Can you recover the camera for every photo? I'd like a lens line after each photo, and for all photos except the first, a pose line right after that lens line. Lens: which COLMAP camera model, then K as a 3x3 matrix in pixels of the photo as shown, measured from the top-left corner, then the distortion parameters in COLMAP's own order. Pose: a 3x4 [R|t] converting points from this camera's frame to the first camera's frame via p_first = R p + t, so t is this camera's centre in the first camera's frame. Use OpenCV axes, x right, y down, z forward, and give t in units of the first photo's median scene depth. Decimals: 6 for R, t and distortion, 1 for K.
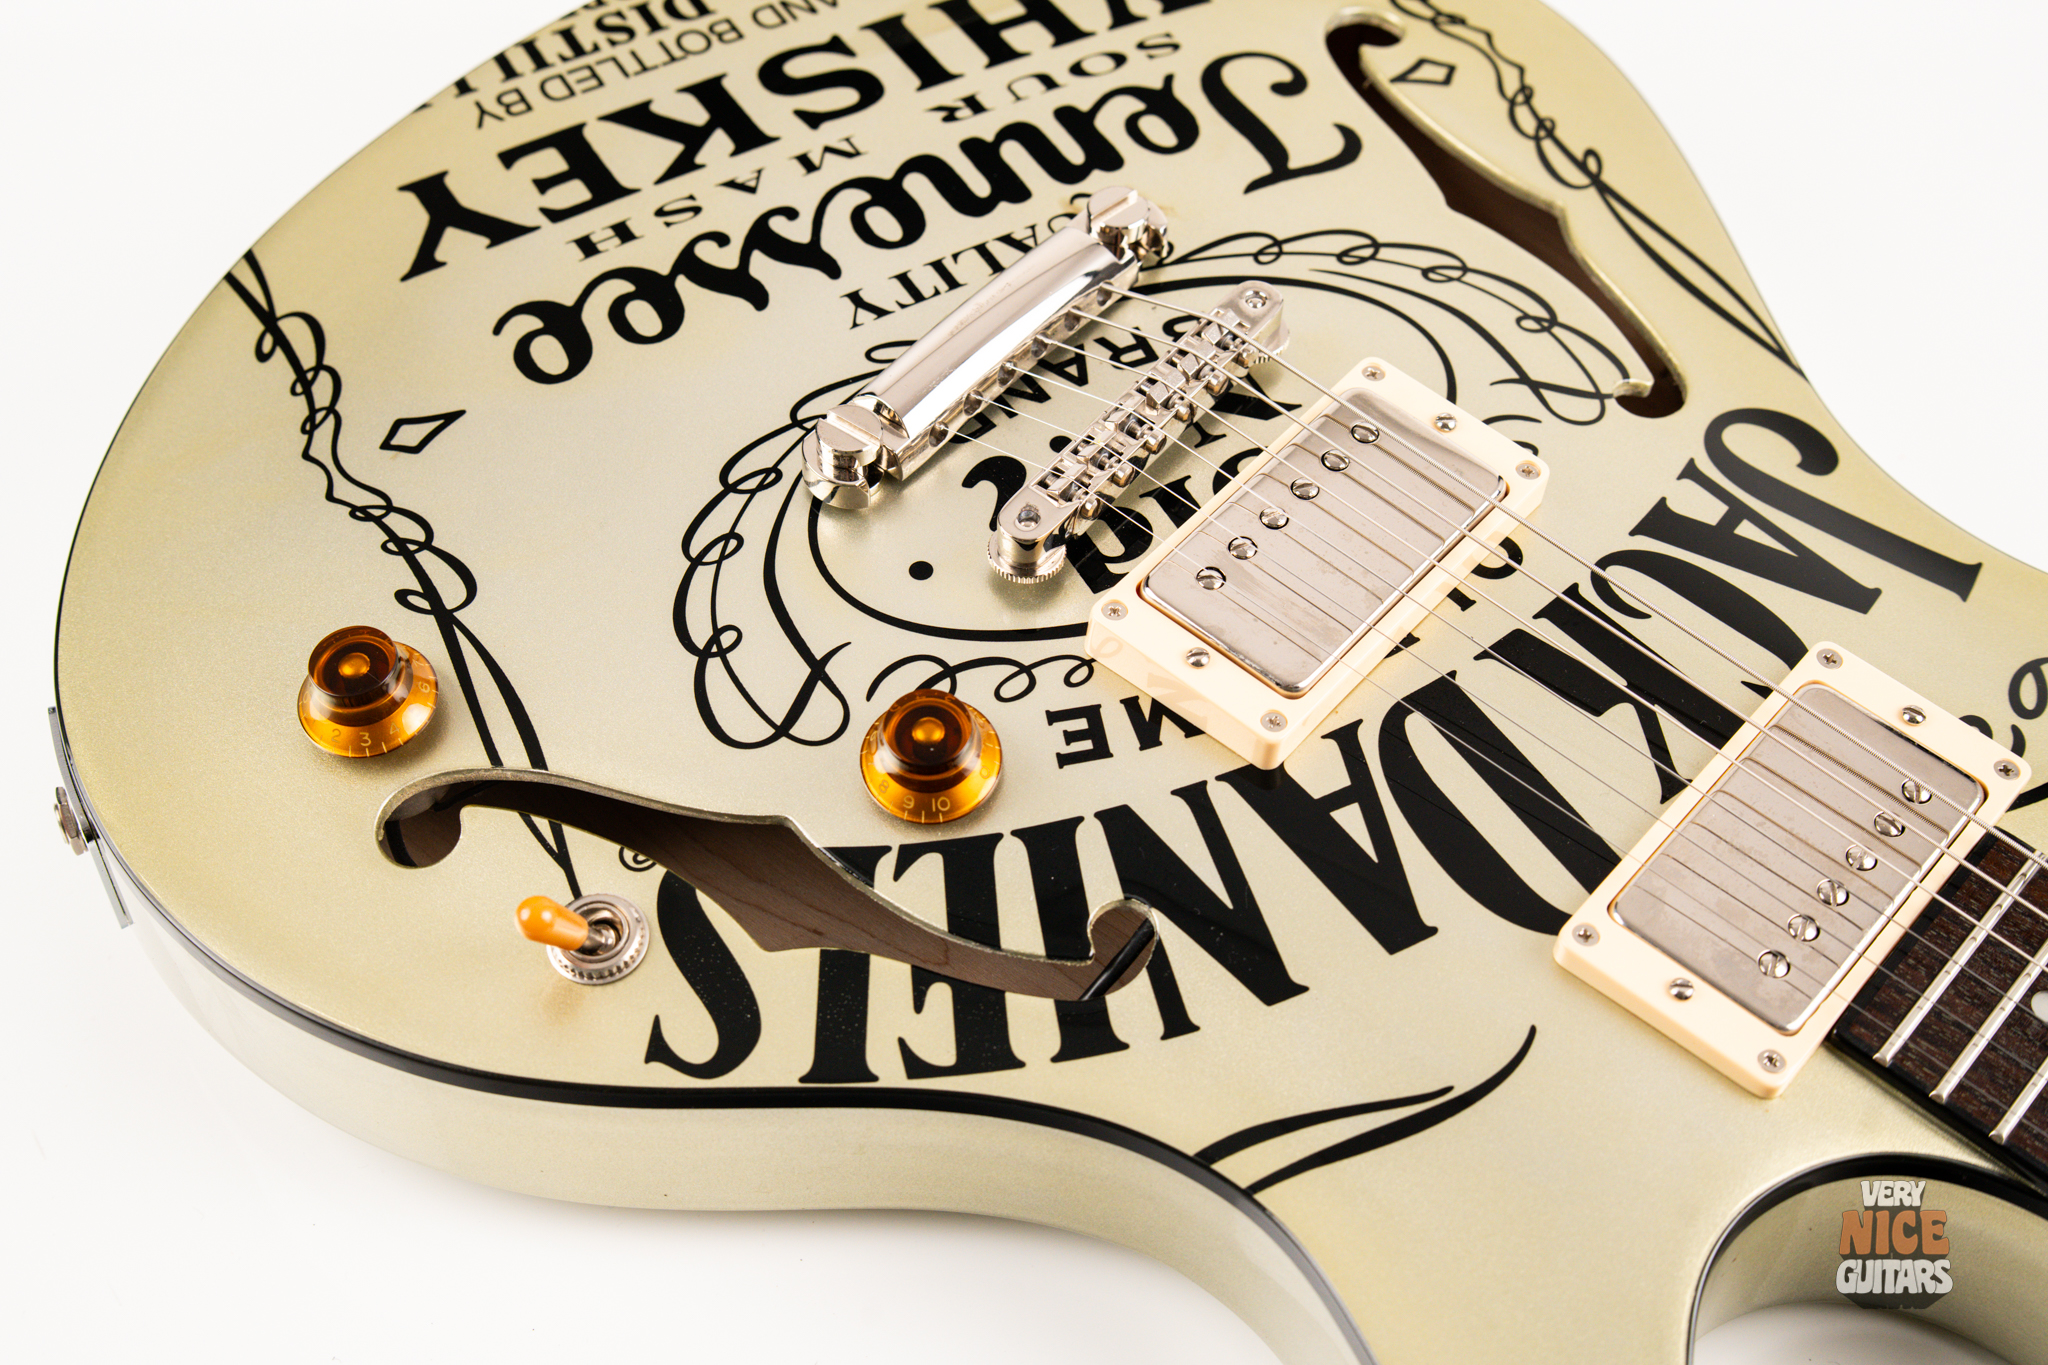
lens RADIAL K [[2907.5, 0, 1017.2], [0, 2907.5, 683.1], [0, 0, 1]] dist [0.103616, -0.315187]
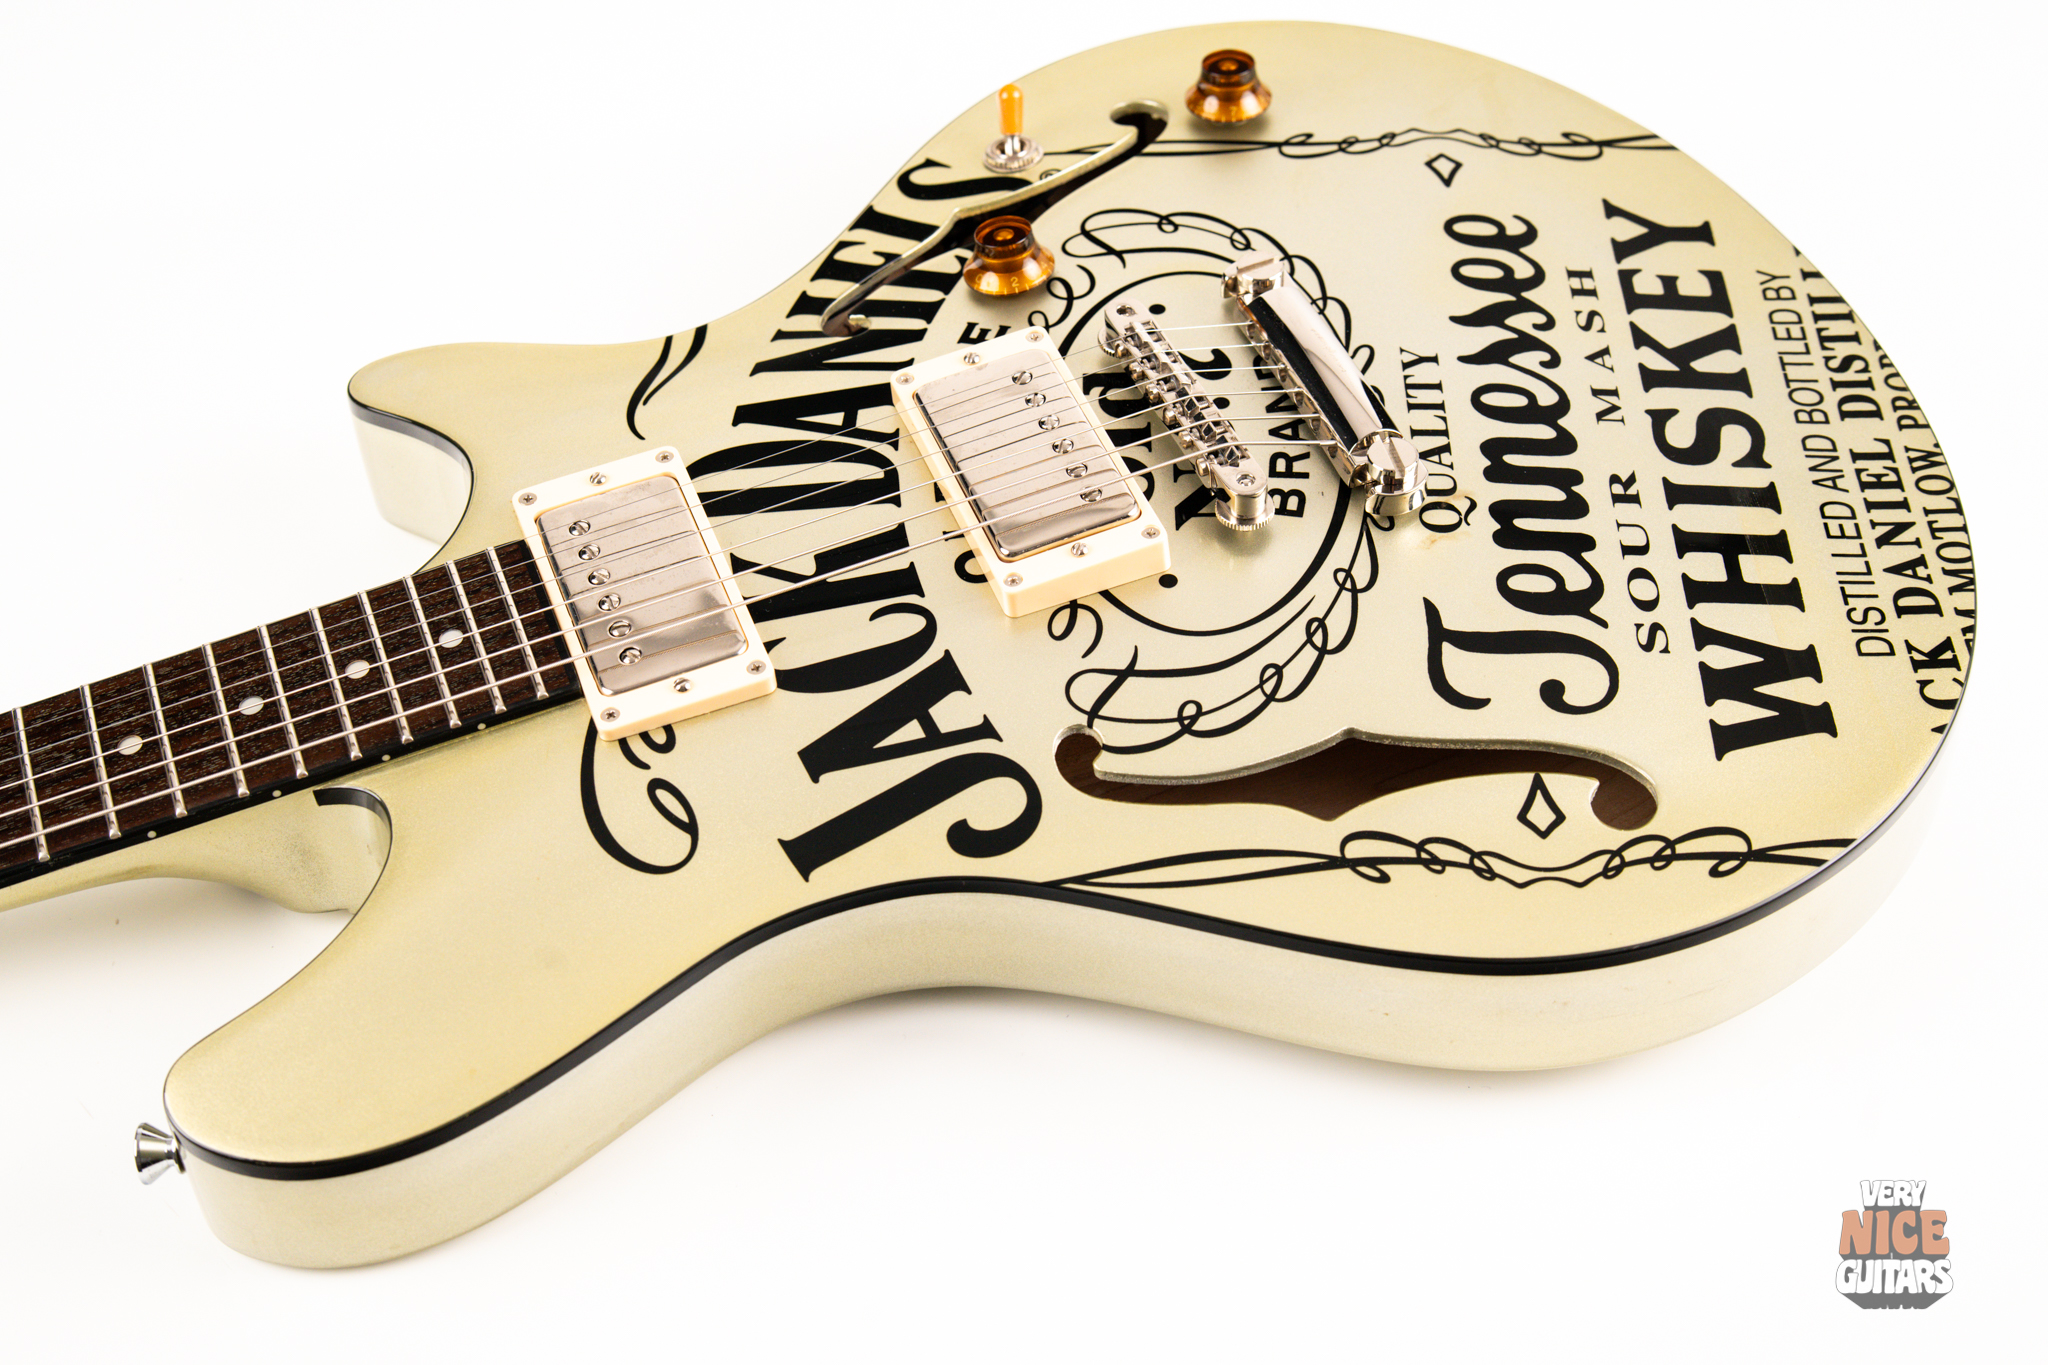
lens RADIAL K [[2907.5, 0, 1017.2], [0, 2907.5, 683.1], [0, 0, 1]] dist [0.103616, -0.315187]
pose [[-0.488794, 0.637066, -0.596010, 0.947300], [-0.664690, 0.170531, 0.727397, -0.978048], [0.565039, 0.751708, 0.340097, 0.589978]]
